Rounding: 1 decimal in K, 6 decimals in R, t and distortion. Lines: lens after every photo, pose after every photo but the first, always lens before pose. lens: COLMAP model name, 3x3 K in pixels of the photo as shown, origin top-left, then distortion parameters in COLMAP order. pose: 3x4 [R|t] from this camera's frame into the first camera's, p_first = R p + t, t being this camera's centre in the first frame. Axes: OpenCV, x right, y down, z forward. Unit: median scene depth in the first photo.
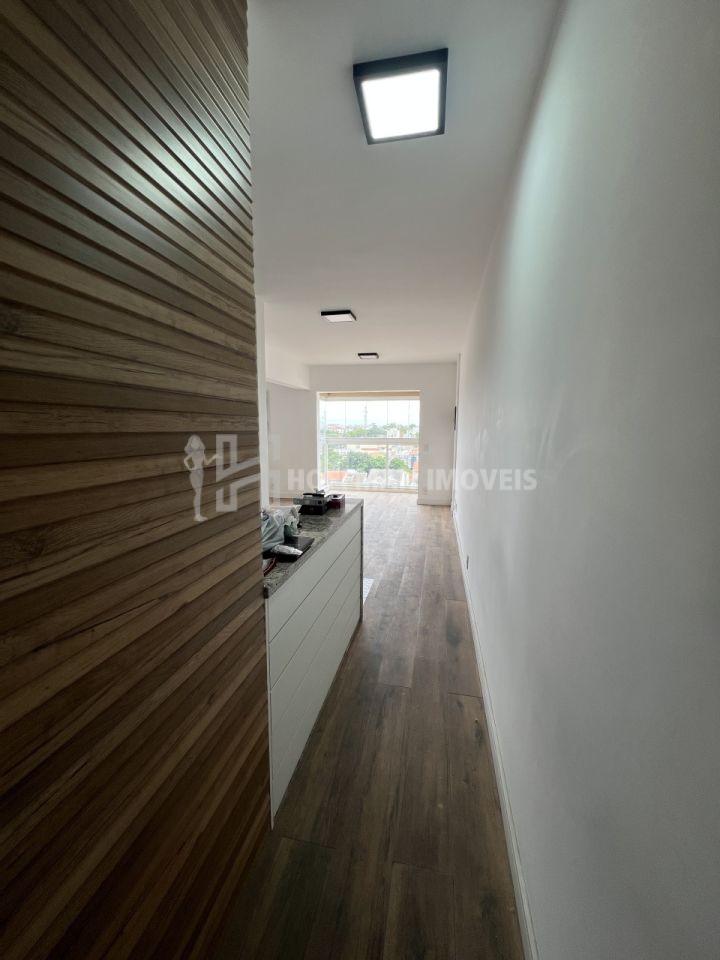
lens RADIAL K [[381.0, 0, 356.8], [0, 381.0, 486.2], [0, 0, 1]] dist [-0.002544, 0.000467]
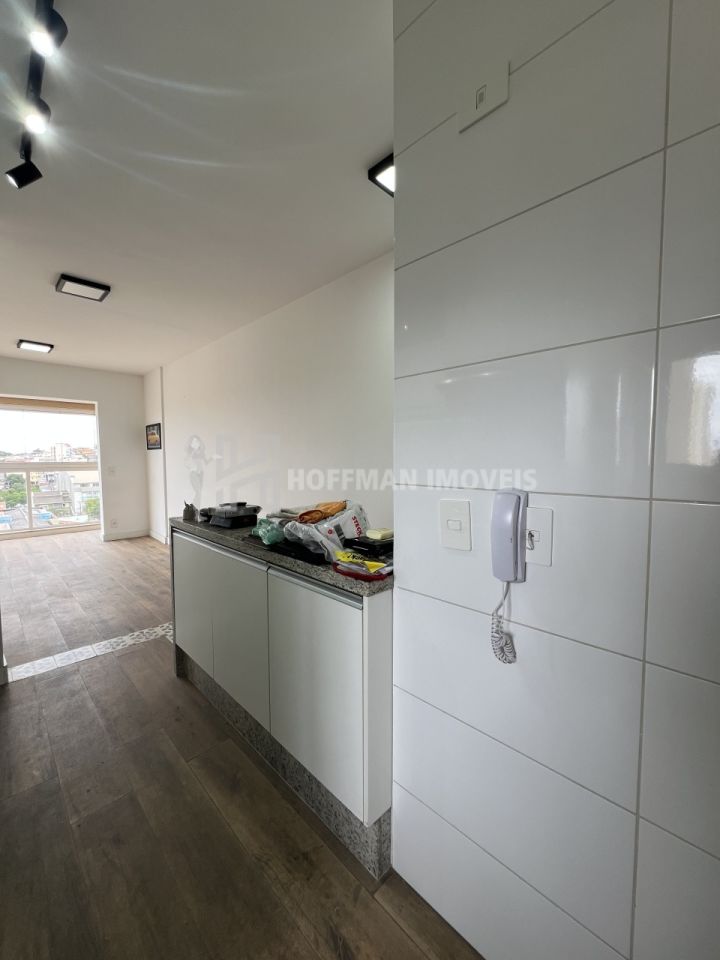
lens RADIAL K [[381.0, 0, 357.9], [0, 381.0, 483.4], [0, 0, 1]] dist [-0.002544, 0.000467]
pose [[0.540583, -0.065430, 0.838743, -0.223974], [0.136630, 0.990563, -0.010787, 0.007534], [-0.830122, 0.120429, 0.544421, 0.107580]]
